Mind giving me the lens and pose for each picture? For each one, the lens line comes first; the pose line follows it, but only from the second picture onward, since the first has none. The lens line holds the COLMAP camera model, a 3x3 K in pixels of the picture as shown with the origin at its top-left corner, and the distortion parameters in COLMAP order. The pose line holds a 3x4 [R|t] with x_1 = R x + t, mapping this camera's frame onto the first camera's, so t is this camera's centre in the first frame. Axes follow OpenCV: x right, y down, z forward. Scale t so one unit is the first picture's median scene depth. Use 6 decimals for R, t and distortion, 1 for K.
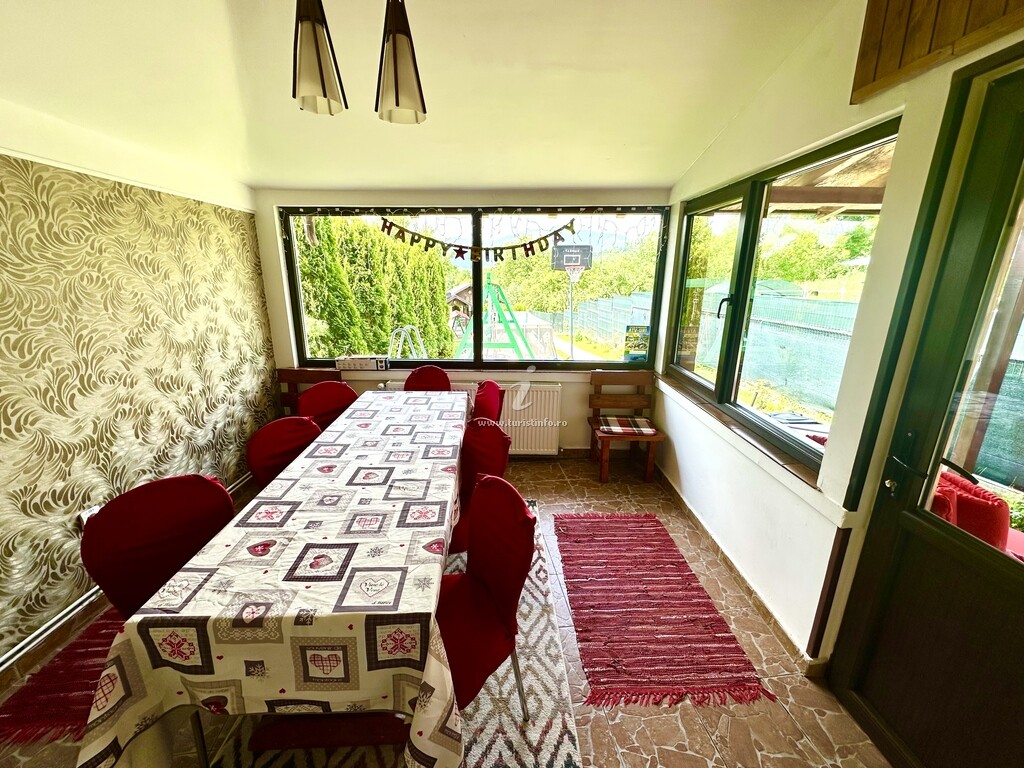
lens RADIAL K [[406.9, 0, 511.4], [0, 406.9, 381.3], [0, 0, 1]] dist [0.001138, 0.000066]
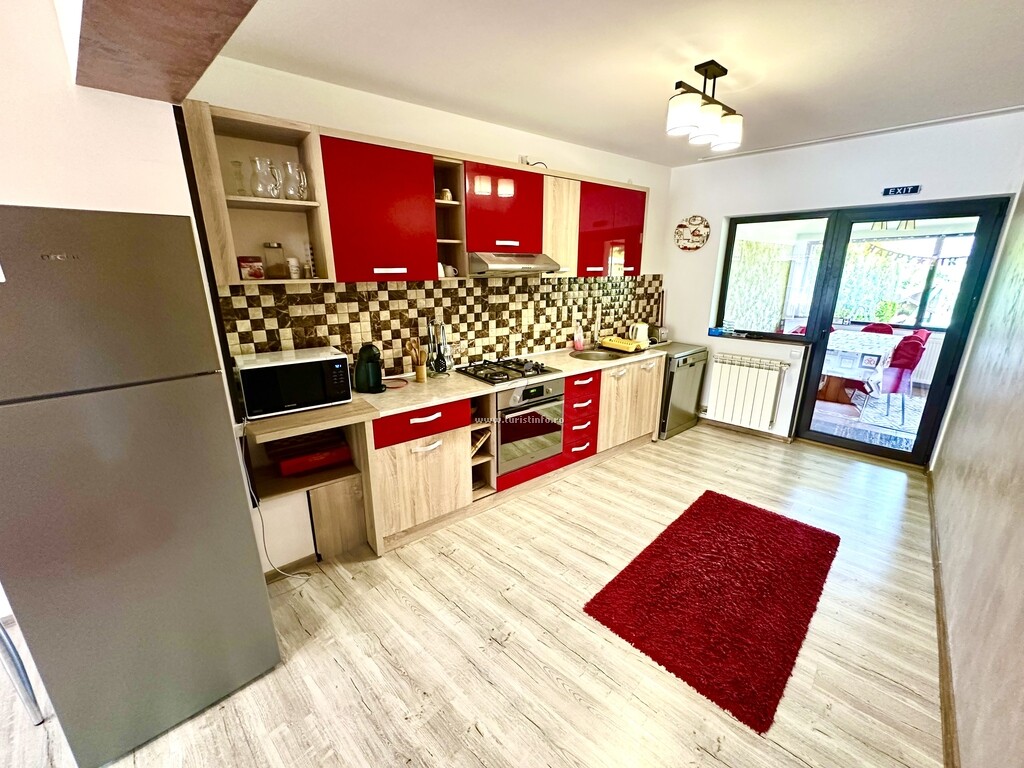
lens RADIAL K [[406.9, 0, 510.6], [0, 406.9, 380.7], [0, 0, 1]] dist [0.001138, 0.000066]
pose [[0.626204, 0.199707, -0.753648, 0.194394], [-0.199597, 0.975488, 0.092648, 0.381362], [0.753678, 0.092409, 0.650715, -1.442513]]
